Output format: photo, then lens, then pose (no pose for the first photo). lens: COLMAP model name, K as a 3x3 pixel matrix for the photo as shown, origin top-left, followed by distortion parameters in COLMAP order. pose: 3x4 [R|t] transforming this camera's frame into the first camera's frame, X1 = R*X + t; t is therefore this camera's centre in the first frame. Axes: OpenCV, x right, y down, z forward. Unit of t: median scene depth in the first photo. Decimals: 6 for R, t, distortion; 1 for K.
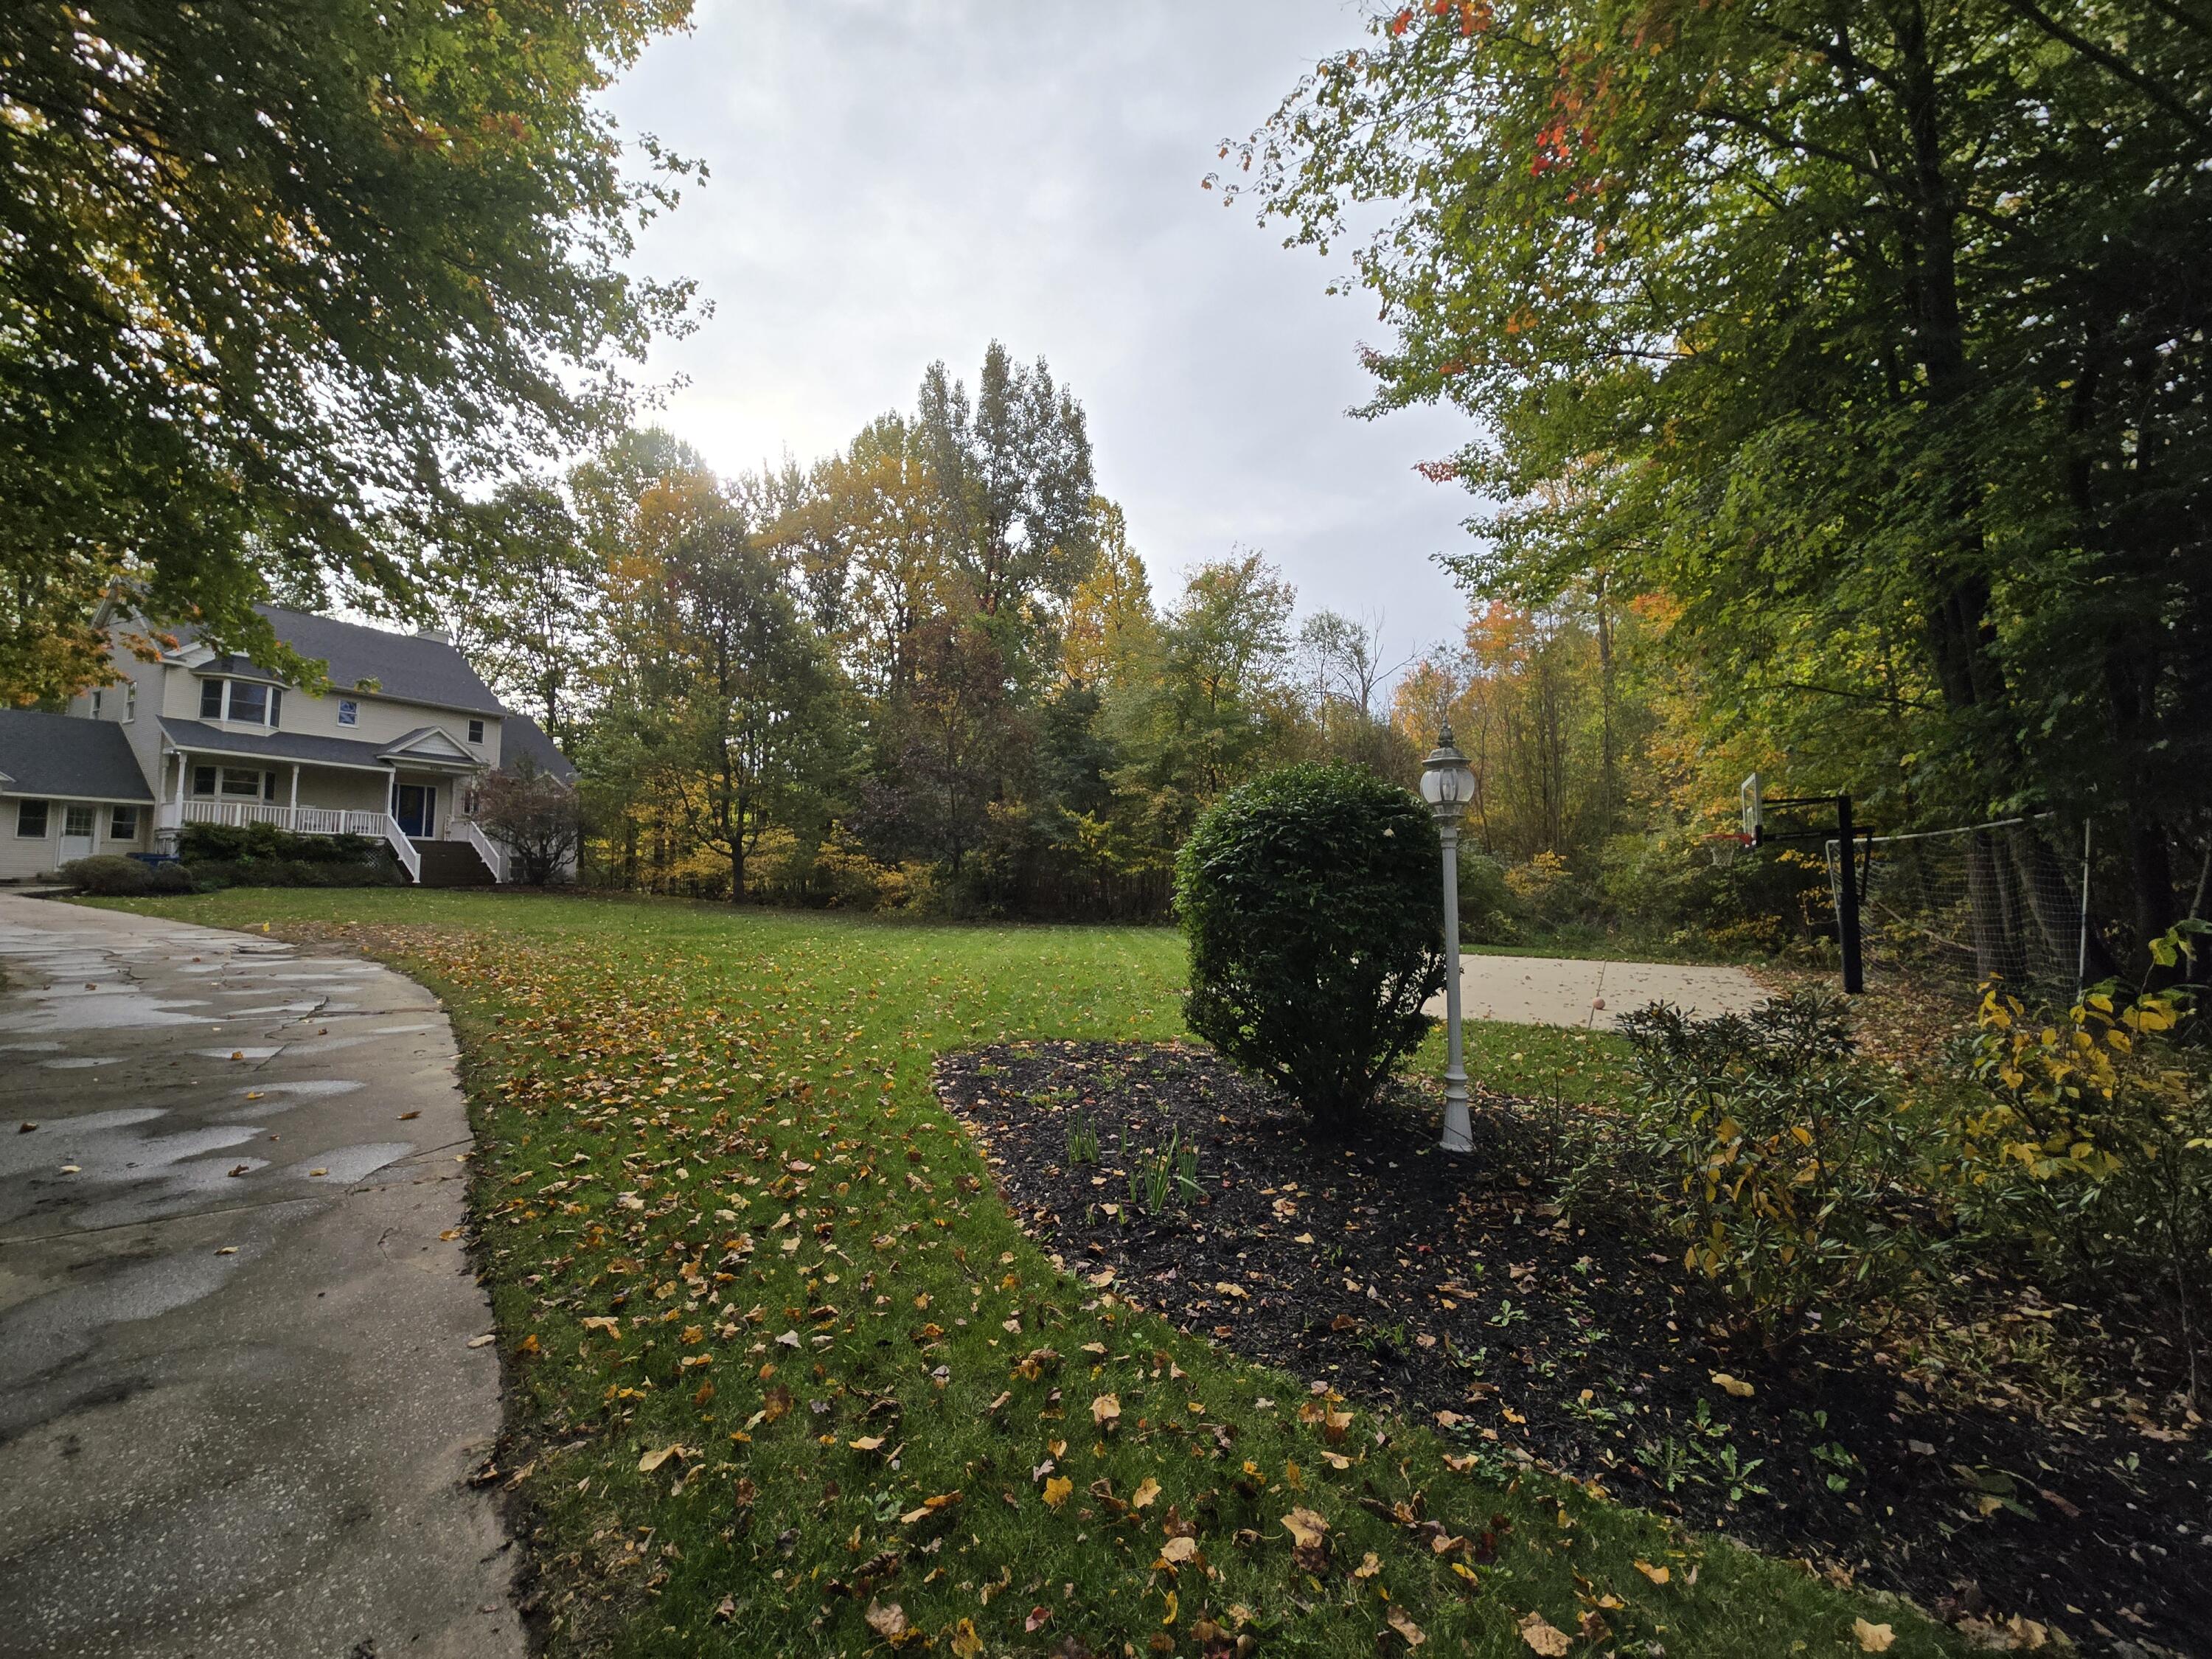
lens RADIAL K [[919.5, 0, 1102.3], [0, 919.5, 820.6], [0, 0, 1]] dist [-0.000654, 0.000399]
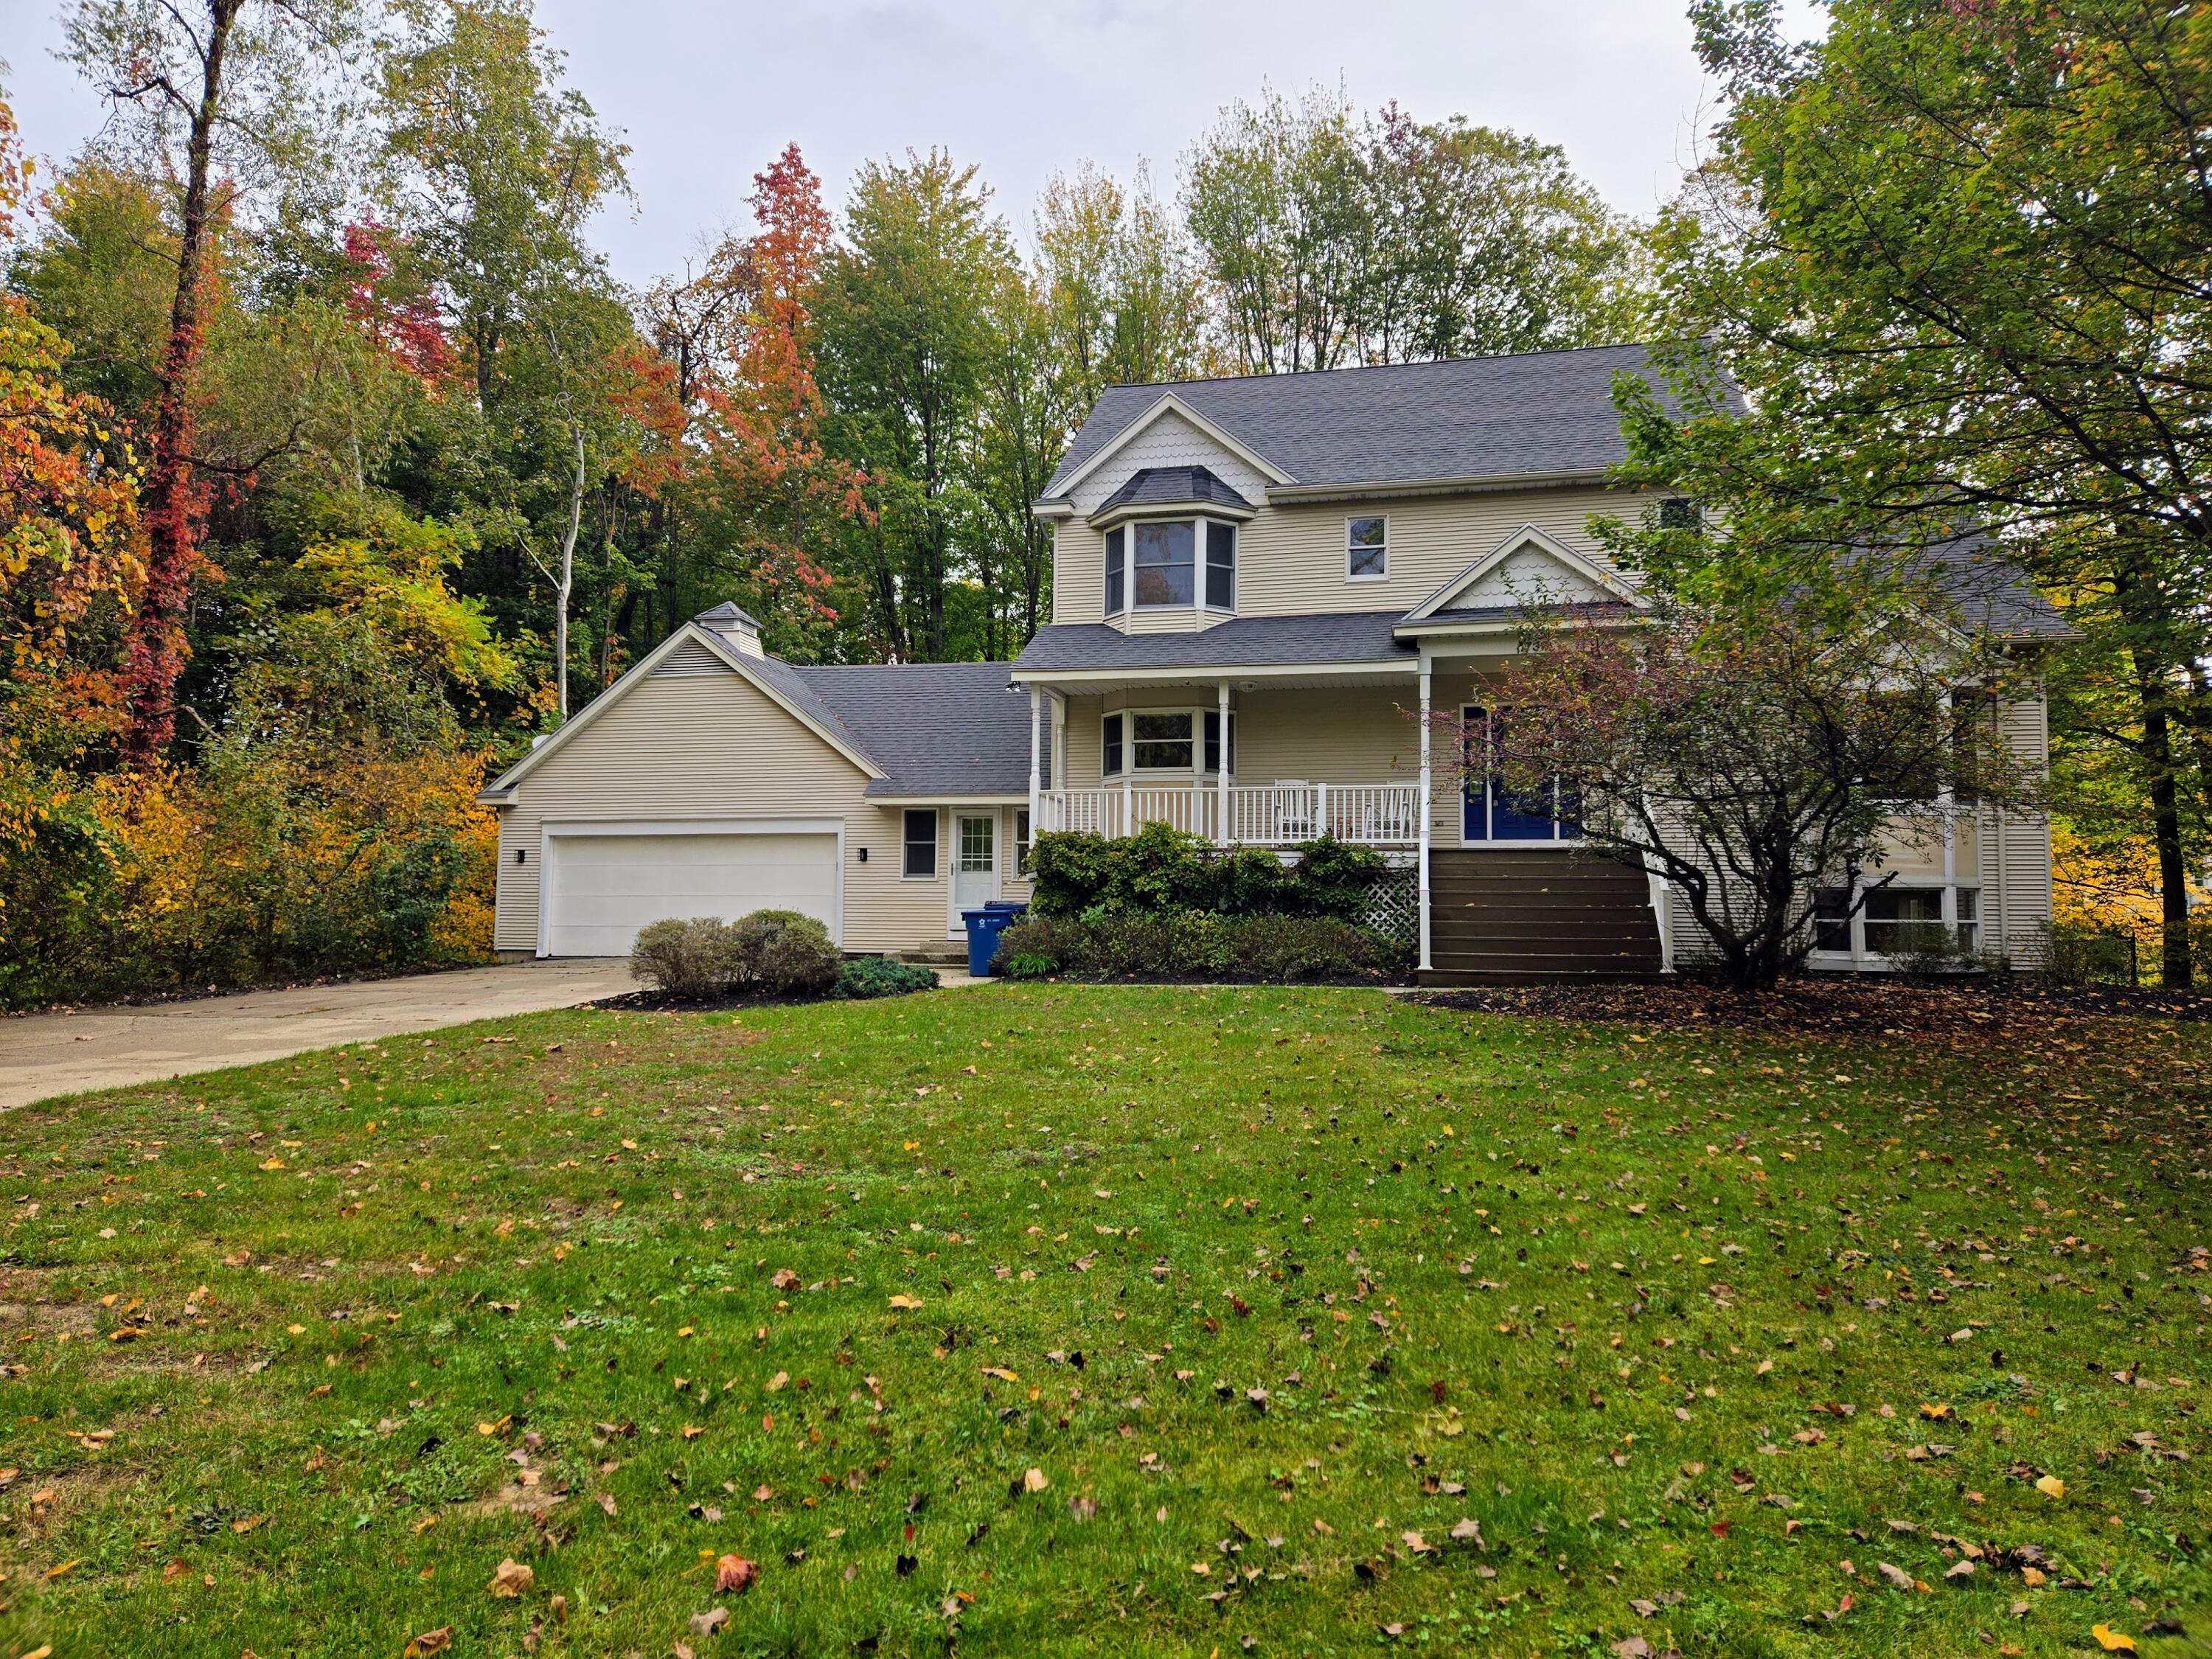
lens RADIAL K [[1471.8, 0, 1103.6], [0, 1471.8, 832.6], [0, 0, 1]] dist [0.095174, -0.073516]
pose [[0.250076, -0.056756, -0.966561, -0.238813], [0.071490, 0.996638, -0.040025, 0.030844], [0.965583, -0.059090, 0.253293, 0.776368]]
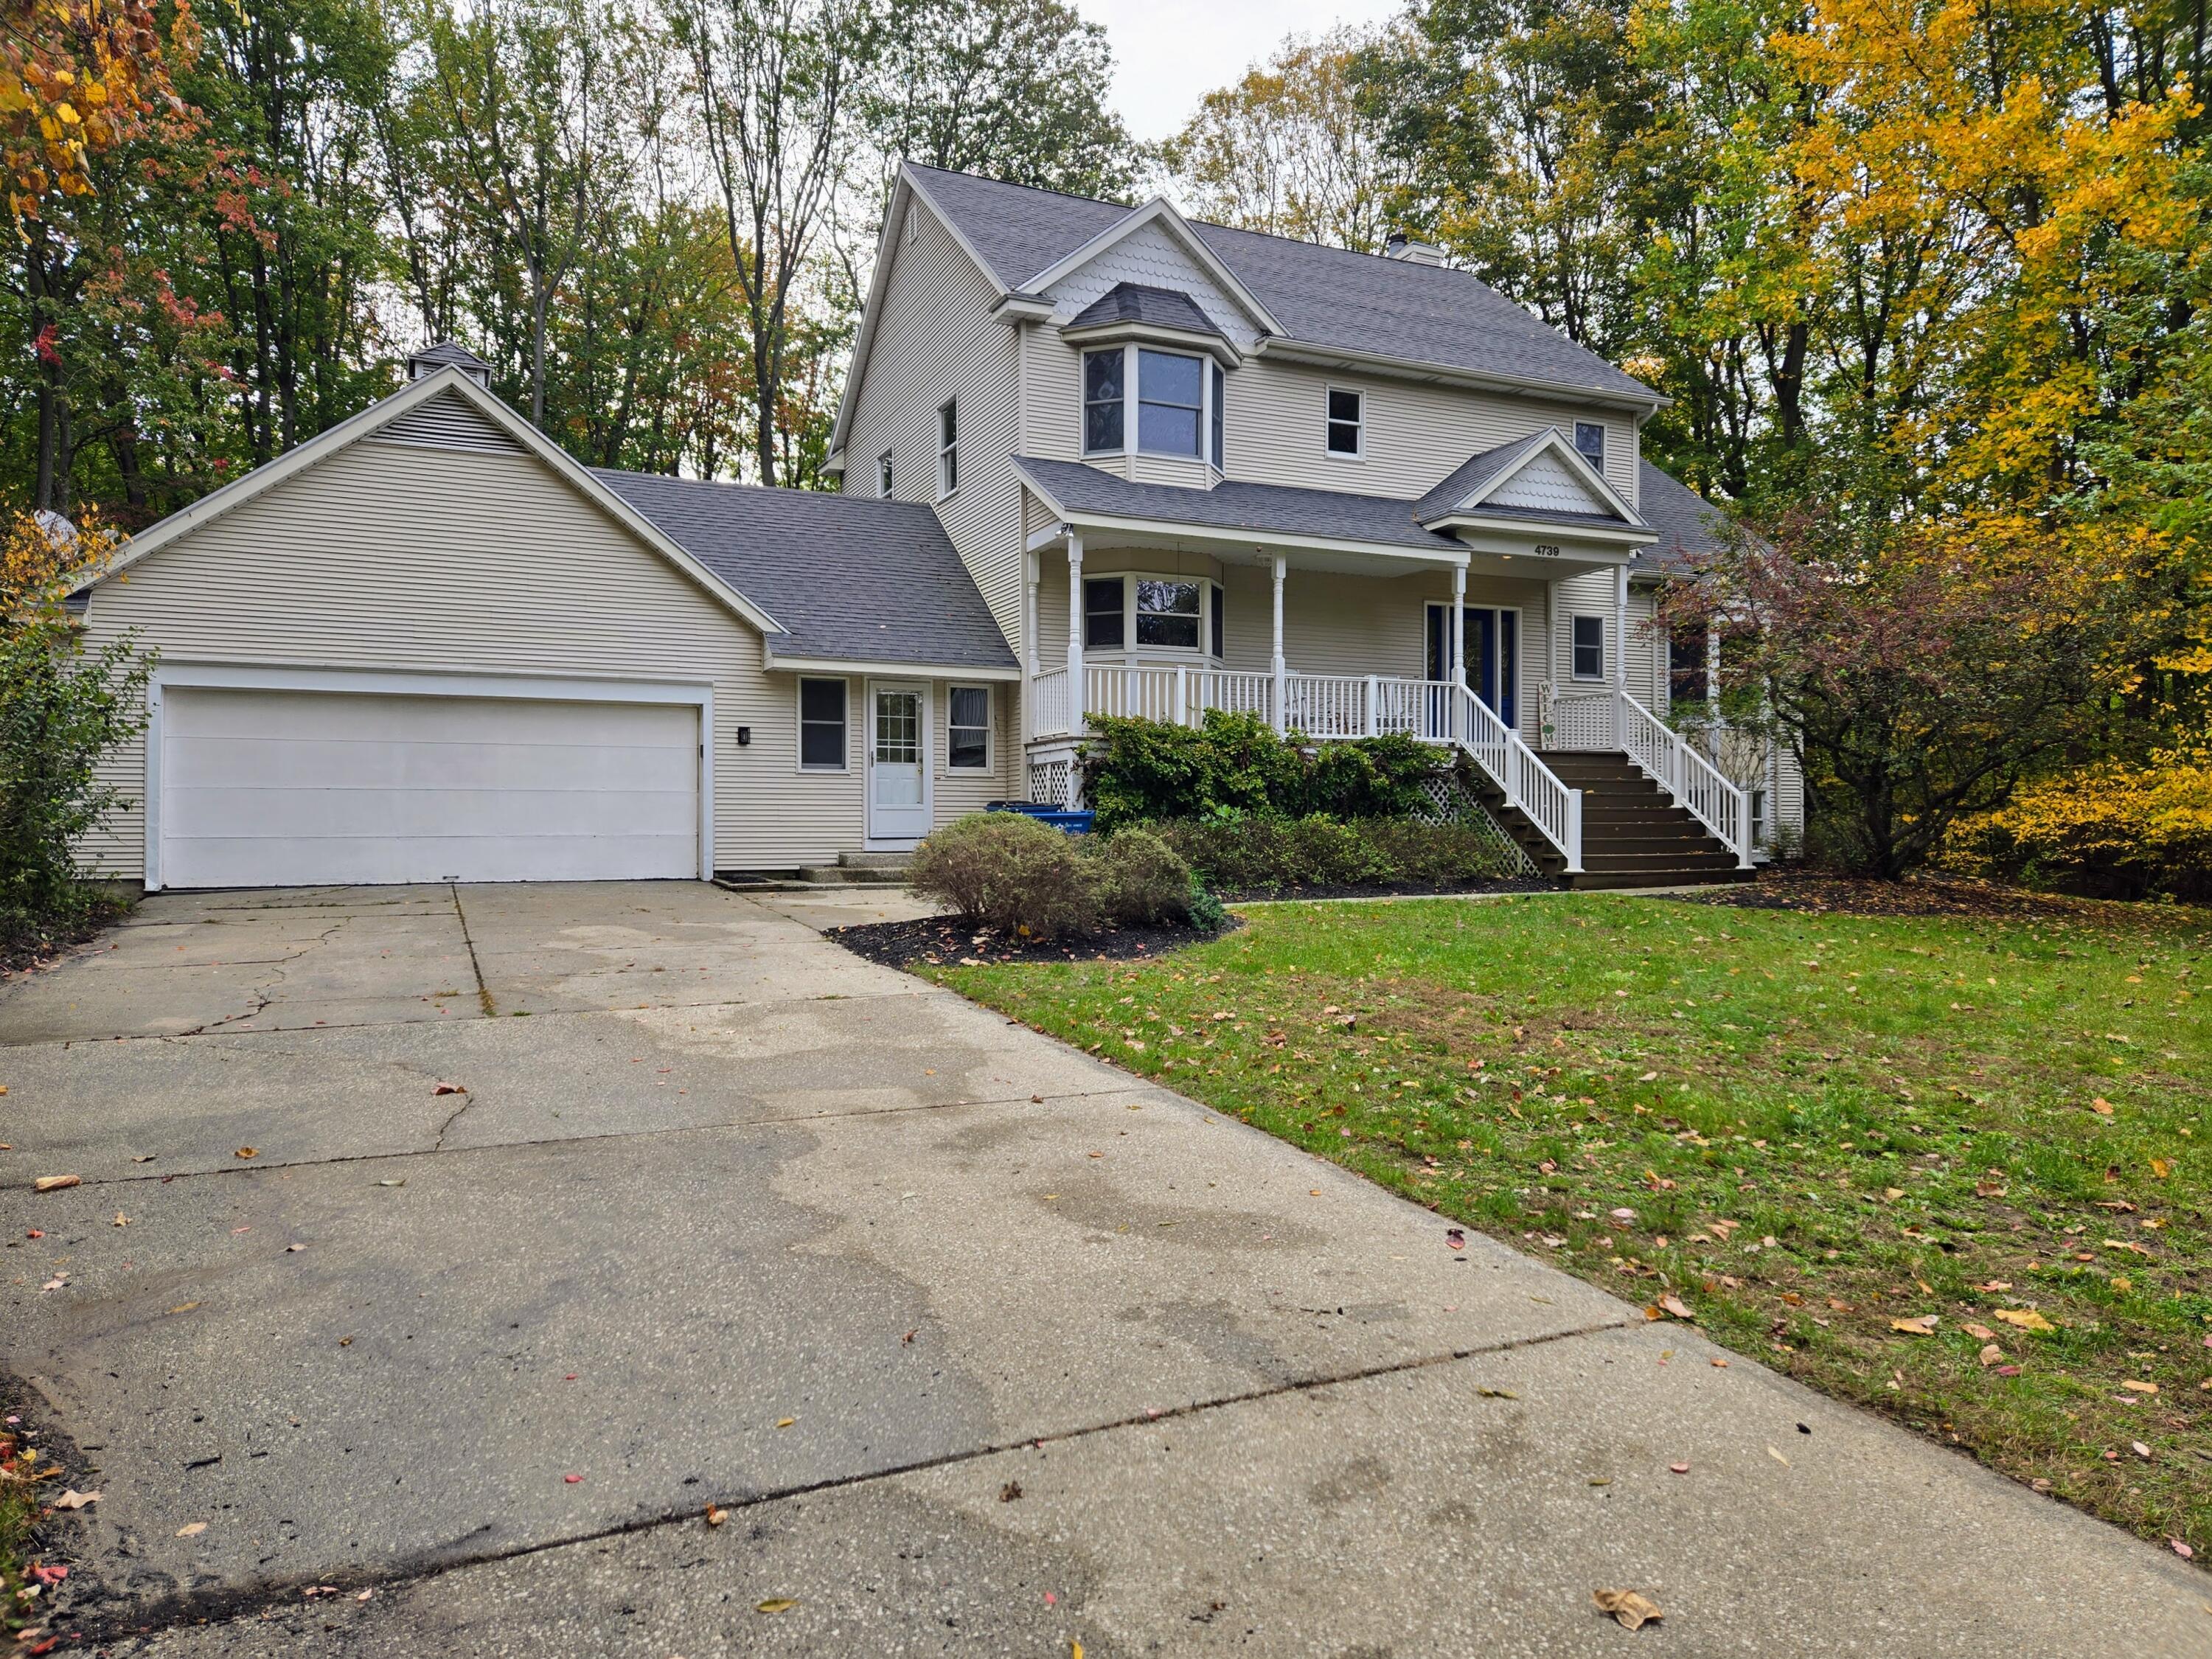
lens RADIAL K [[1471.8, 0, 1103.6], [0, 1471.8, 832.6], [0, 0, 1]] dist [0.095174, -0.073516]
pose [[0.795091, 0.004409, -0.606474, -0.572933], [0.048898, 0.996252, 0.071347, 0.004779], [0.604516, -0.086383, 0.791895, 0.473734]]
